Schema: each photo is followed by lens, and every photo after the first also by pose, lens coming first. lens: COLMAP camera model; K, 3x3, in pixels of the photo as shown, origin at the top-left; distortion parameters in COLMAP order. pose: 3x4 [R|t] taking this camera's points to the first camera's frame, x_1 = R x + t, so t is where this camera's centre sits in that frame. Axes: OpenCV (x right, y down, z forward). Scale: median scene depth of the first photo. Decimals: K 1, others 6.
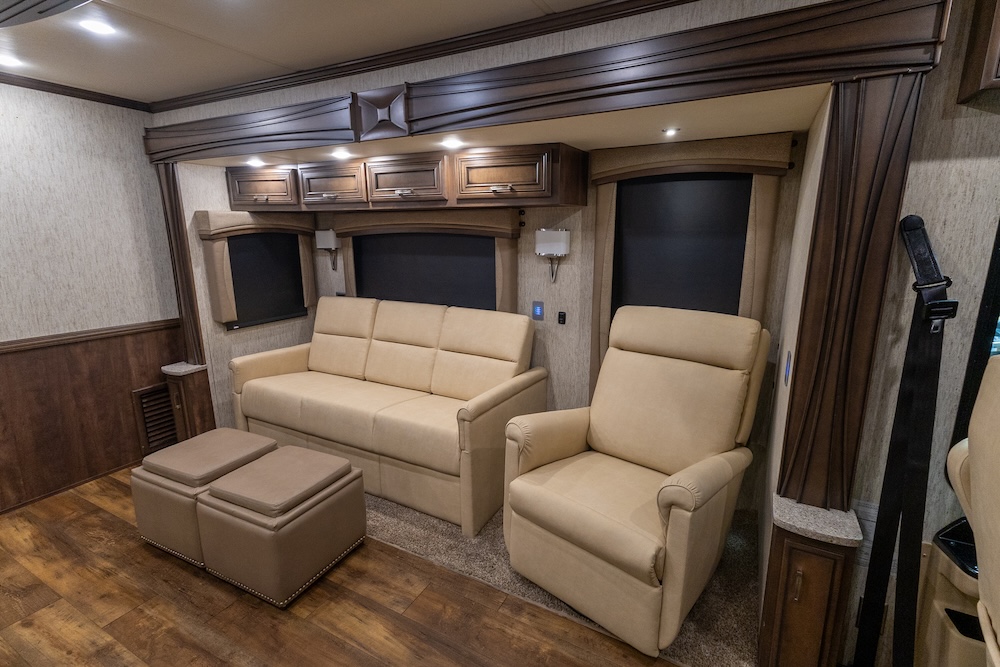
lens RADIAL K [[460.8, 0, 498.2], [0, 460.8, 332.5], [0, 0, 1]] dist [0.034196, -0.012150]
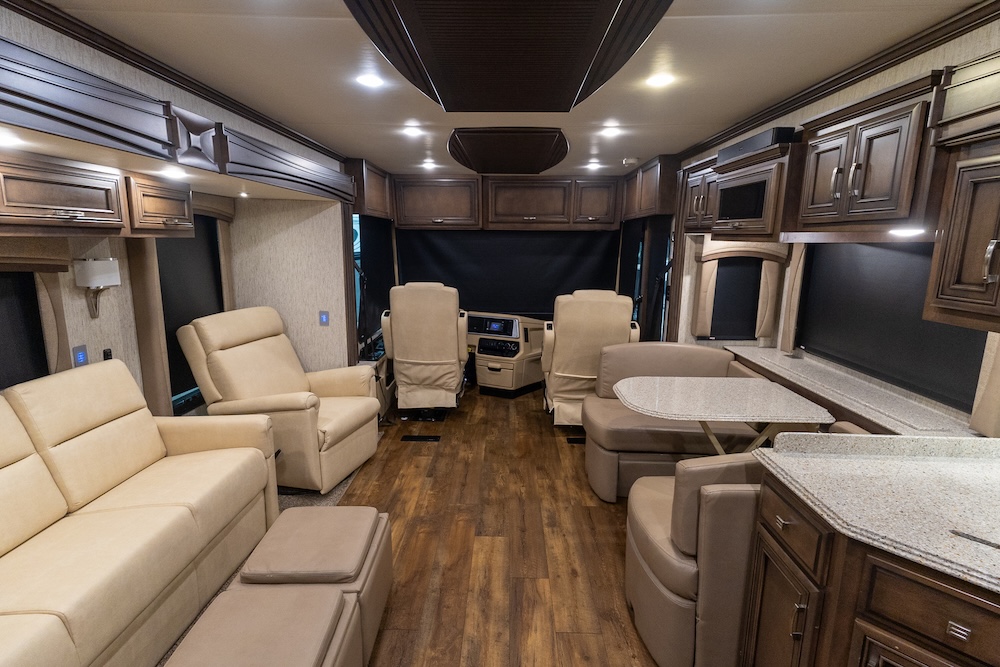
lens RADIAL K [[473.2, 0, 500.0], [0, 473.2, 333.5], [0, 0, 1]] dist [0.032964, -0.006350]
pose [[-0.459037, -0.178987, 0.870200, -1.066124], [0.174754, 0.942168, 0.285974, -0.217081], [-0.871060, 0.283344, -0.401212, 0.739885]]
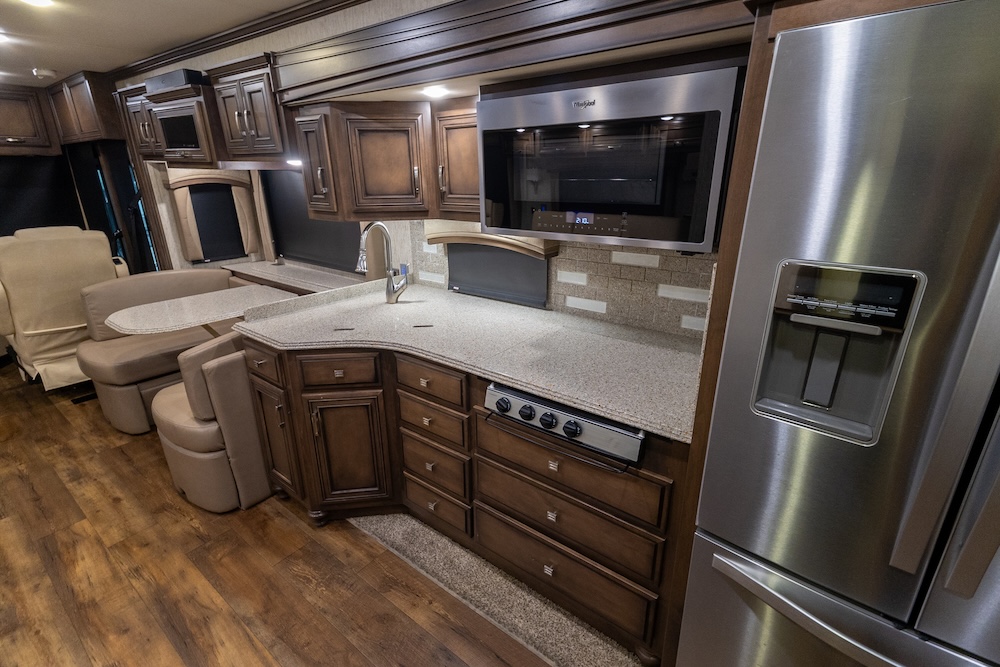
lens RADIAL K [[459.1, 0, 501.1], [0, 459.1, 333.0], [0, 0, 1]] dist [0.031619, -0.010467]
pose [[-0.987814, -0.051007, 0.147043, -1.291900], [0.033239, 0.853835, 0.519481, -0.243148], [-0.152048, 0.518038, -0.841735, 0.872670]]
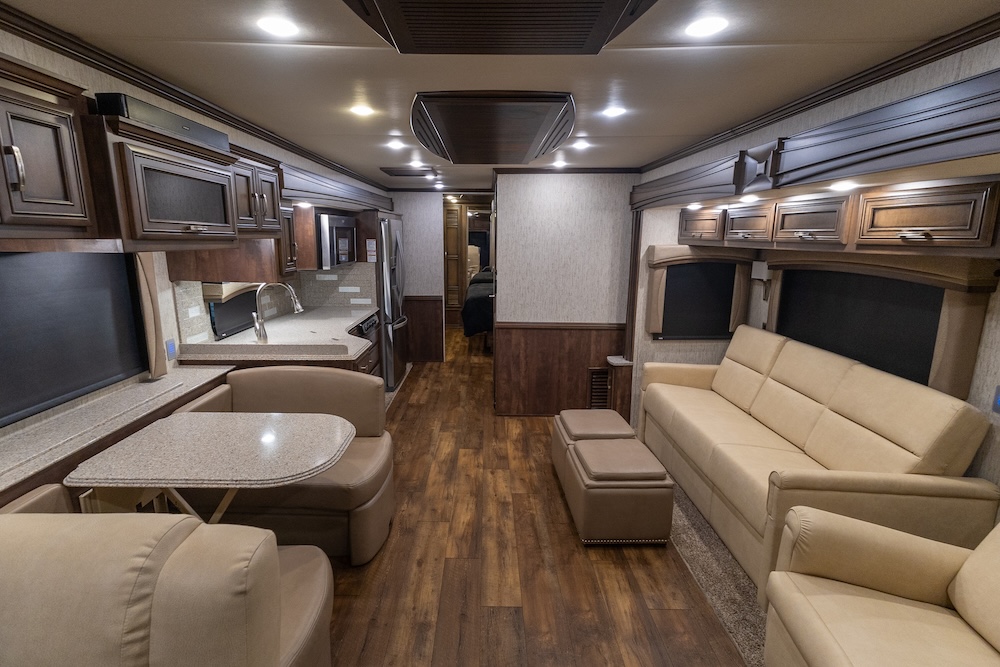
lens RADIAL K [[461.1, 0, 481.2], [0, 461.1, 335.4], [0, 0, 1]] dist [0.002538, 0.000371]
pose [[0.465115, 0.187650, -0.865133, 0.325986], [-0.188993, 0.975793, 0.110045, -0.077516], [0.864841, 0.112320, 0.489321, -0.003625]]
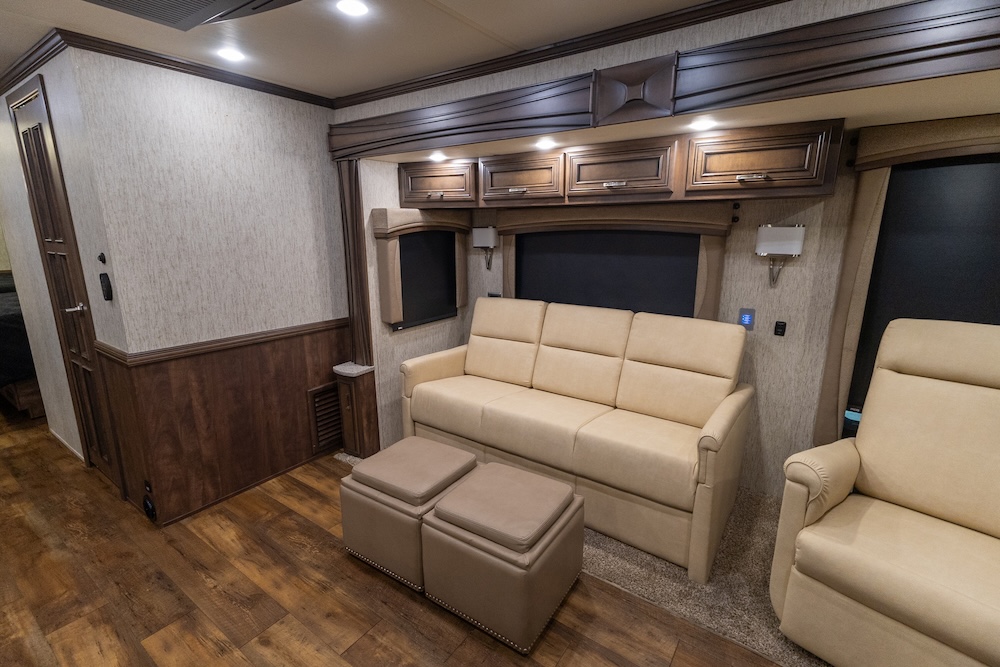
lens RADIAL K [[459.1, 0, 501.1], [0, 459.1, 333.0], [0, 0, 1]] dist [0.031619, -0.010467]
pose [[0.991893, 0.025973, -0.124396, -0.287271], [-0.024607, 0.999619, 0.012507, -0.022335], [0.124674, -0.009345, 0.992154, 0.085207]]
